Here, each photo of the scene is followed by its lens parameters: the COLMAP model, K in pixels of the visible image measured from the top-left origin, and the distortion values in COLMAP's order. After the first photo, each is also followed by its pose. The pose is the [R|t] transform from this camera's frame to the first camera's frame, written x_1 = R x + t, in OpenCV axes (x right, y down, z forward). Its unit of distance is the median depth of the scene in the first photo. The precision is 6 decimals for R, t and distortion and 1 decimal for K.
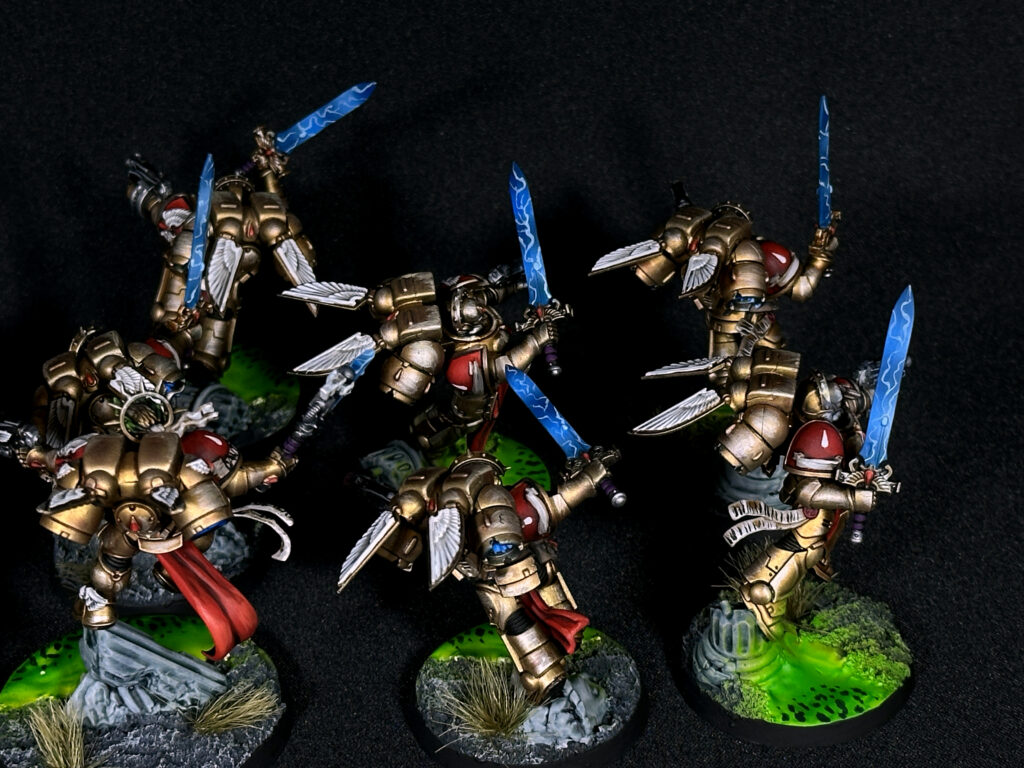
lens RADIAL K [[2707.0, 0, 513.2], [0, 2707.0, 411.6], [0, 0, 1]] dist [0.103618, 0.621315]
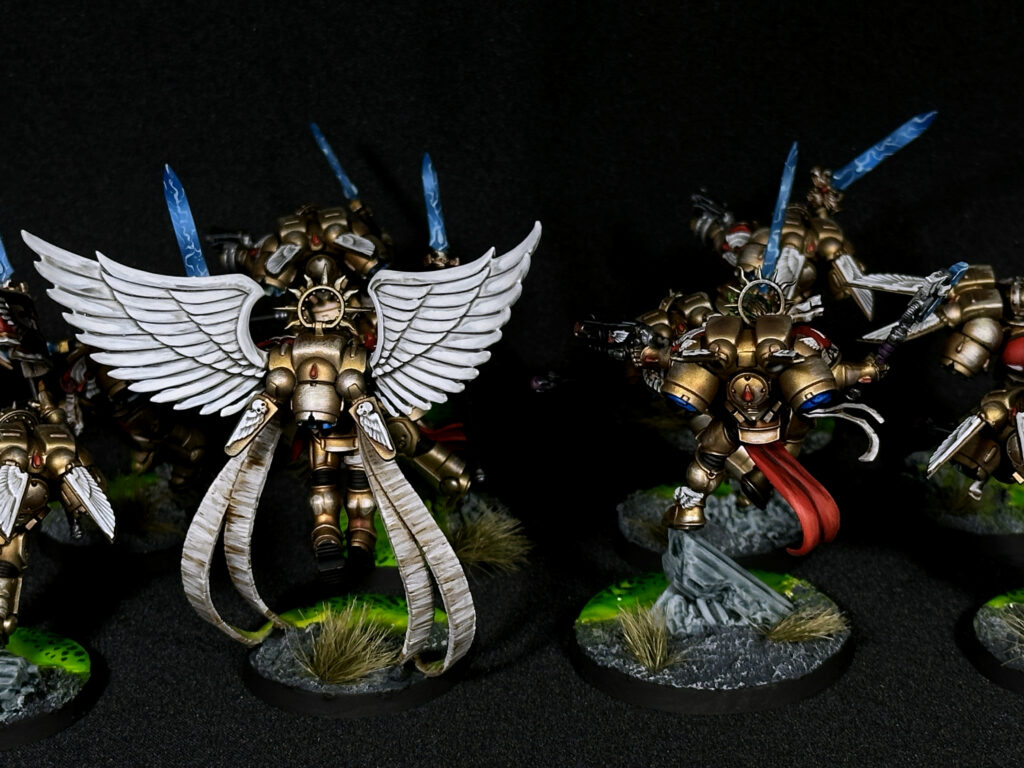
lens RADIAL K [[2707.0, 0, 513.2], [0, 2707.0, 411.6], [0, 0, 1]] dist [0.103618, 0.621315]
pose [[0.992665, 0.042420, -0.113212, -0.099067], [-0.064138, 0.978561, -0.195714, 0.242534], [0.102483, 0.201540, 0.974104, -0.065402]]
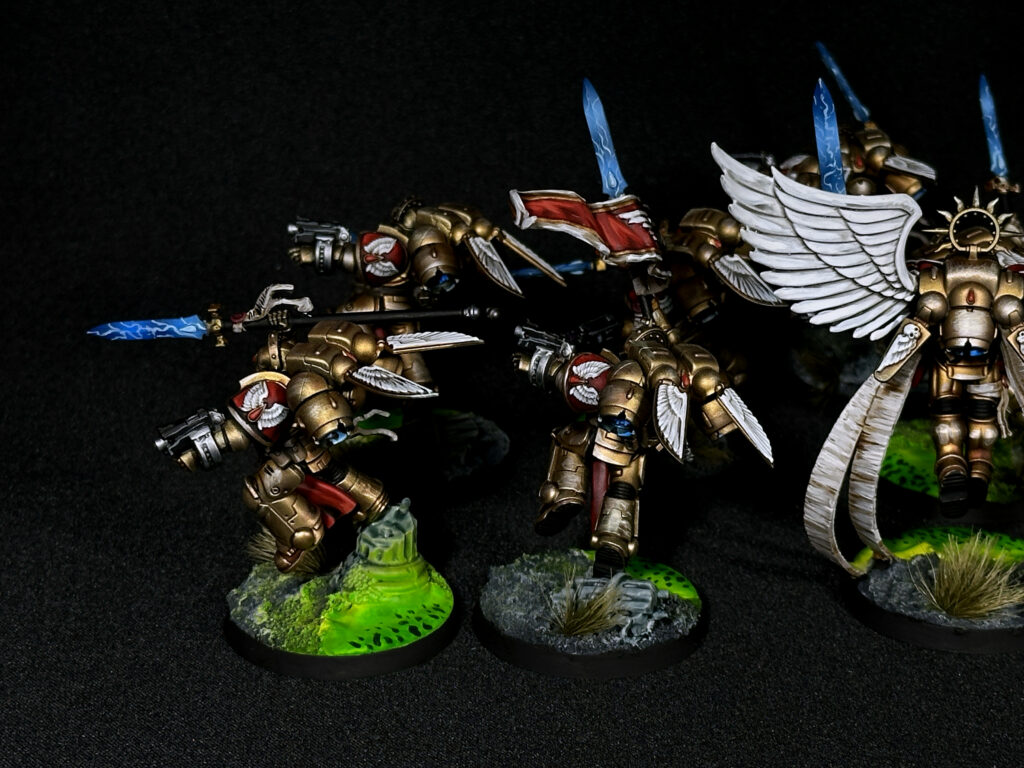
lens RADIAL K [[2707.0, 0, 513.2], [0, 2707.0, 411.6], [0, 0, 1]] dist [0.103618, 0.621315]
pose [[0.994223, 0.072023, -0.079581, -0.373683], [-0.085052, 0.980920, -0.174818, 0.261798], [0.065472, 0.180577, 0.981379, -0.059613]]
